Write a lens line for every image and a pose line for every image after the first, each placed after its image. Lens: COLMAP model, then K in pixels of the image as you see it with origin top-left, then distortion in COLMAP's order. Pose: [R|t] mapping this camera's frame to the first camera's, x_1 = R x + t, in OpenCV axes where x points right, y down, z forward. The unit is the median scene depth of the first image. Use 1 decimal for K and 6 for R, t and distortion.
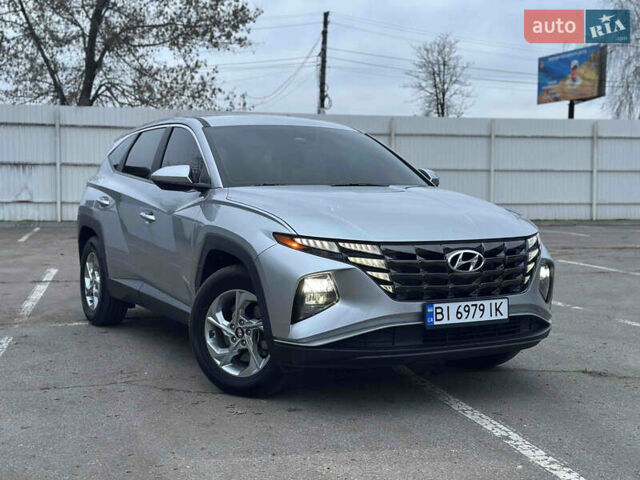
lens RADIAL K [[884.2, 0, 320.0], [0, 884.2, 240.0], [0, 0, 1]] dist [0.143554, -0.032986]
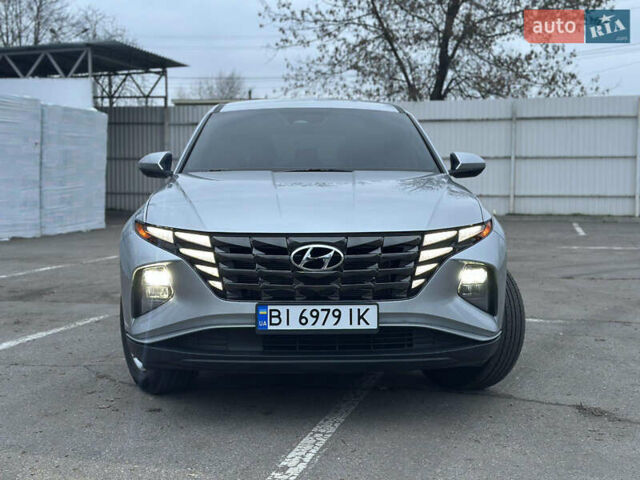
lens RADIAL K [[884.2, 0, 320.0], [0, 884.2, 240.0], [0, 0, 1]] dist [0.143554, -0.032986]
pose [[0.886131, 0.027295, -0.462630, 0.557583], [-0.024472, 0.999627, 0.012104, -0.003354], [0.462787, 0.000596, 0.886469, 0.250872]]
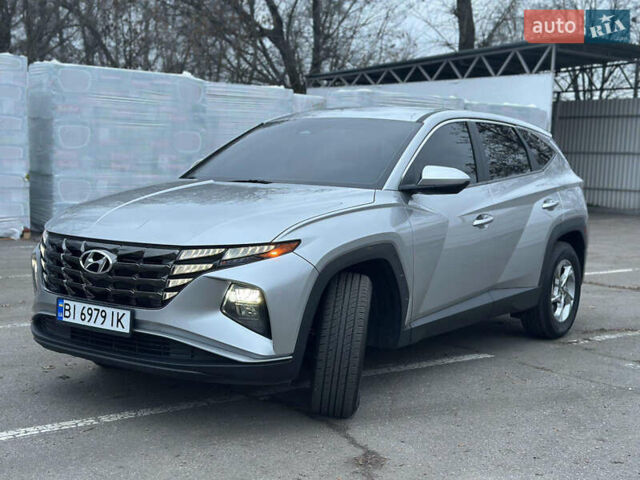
lens RADIAL K [[884.2, 0, 320.0], [0, 884.2, 240.0], [0, 0, 1]] dist [0.143554, -0.032986]
pose [[0.419261, 0.089560, -0.903437, 1.113565], [-0.083828, 0.994690, 0.059704, -0.075212], [0.903987, 0.050701, 0.424543, 0.811316]]
